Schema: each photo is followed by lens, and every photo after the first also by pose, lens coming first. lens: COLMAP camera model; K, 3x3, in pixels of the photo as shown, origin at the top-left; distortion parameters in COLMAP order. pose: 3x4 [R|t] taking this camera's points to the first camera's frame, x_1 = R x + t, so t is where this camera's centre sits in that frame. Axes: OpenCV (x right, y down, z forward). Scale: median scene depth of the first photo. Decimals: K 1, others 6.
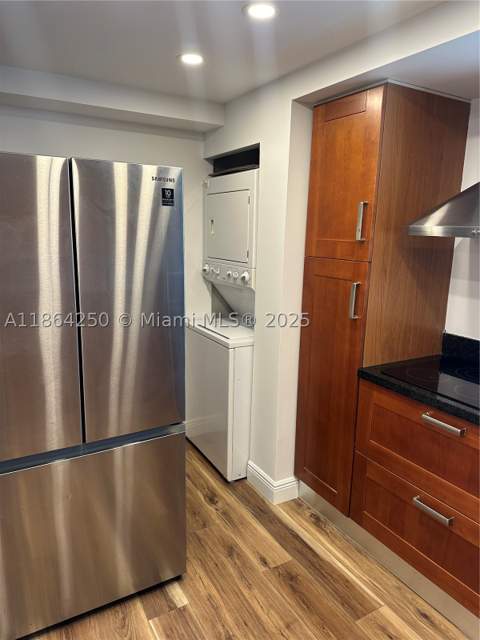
lens RADIAL K [[460.5, 0, 240.0], [0, 460.5, 318.3], [0, 0, 1]] dist [0.023555, -0.007705]
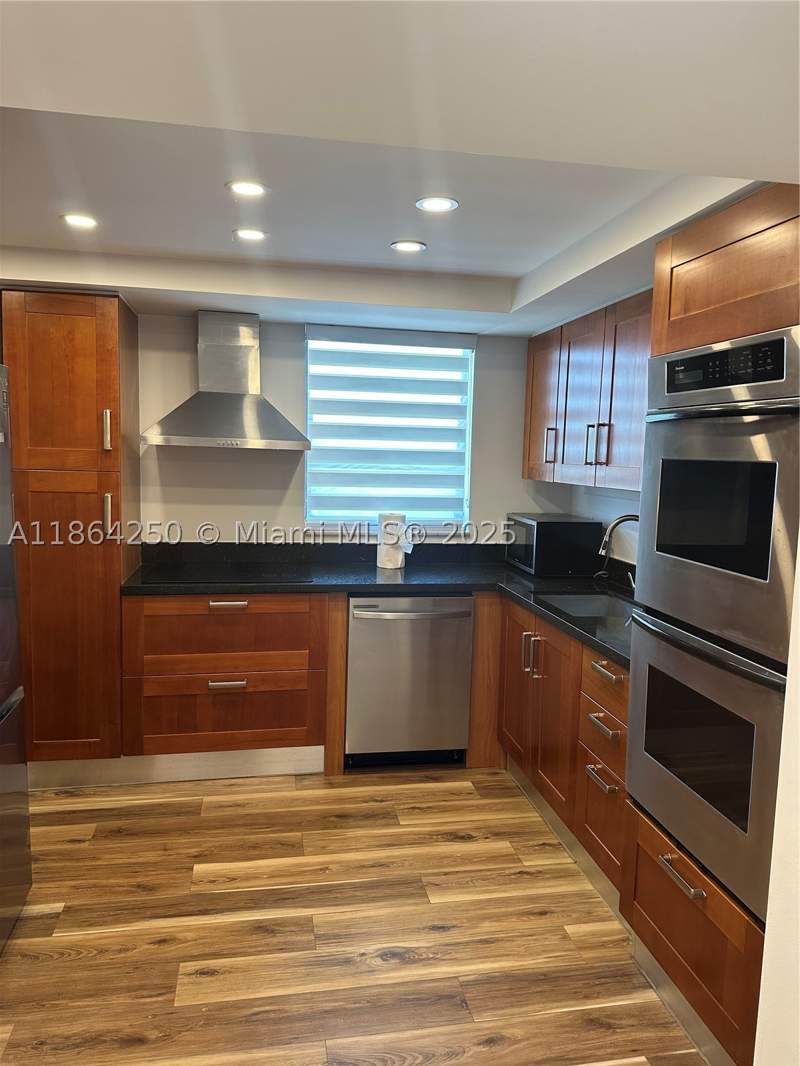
lens RADIAL K [[767.1, 0, 400.4], [0, 767.1, 532.2], [0, 0, 1]] dist [0.023555, -0.007705]
pose [[0.332322, -0.124463, 0.934918, -1.011531], [0.169804, 0.982953, 0.070499, -0.010130], [-0.927755, 0.135325, 0.347791, -0.081798]]
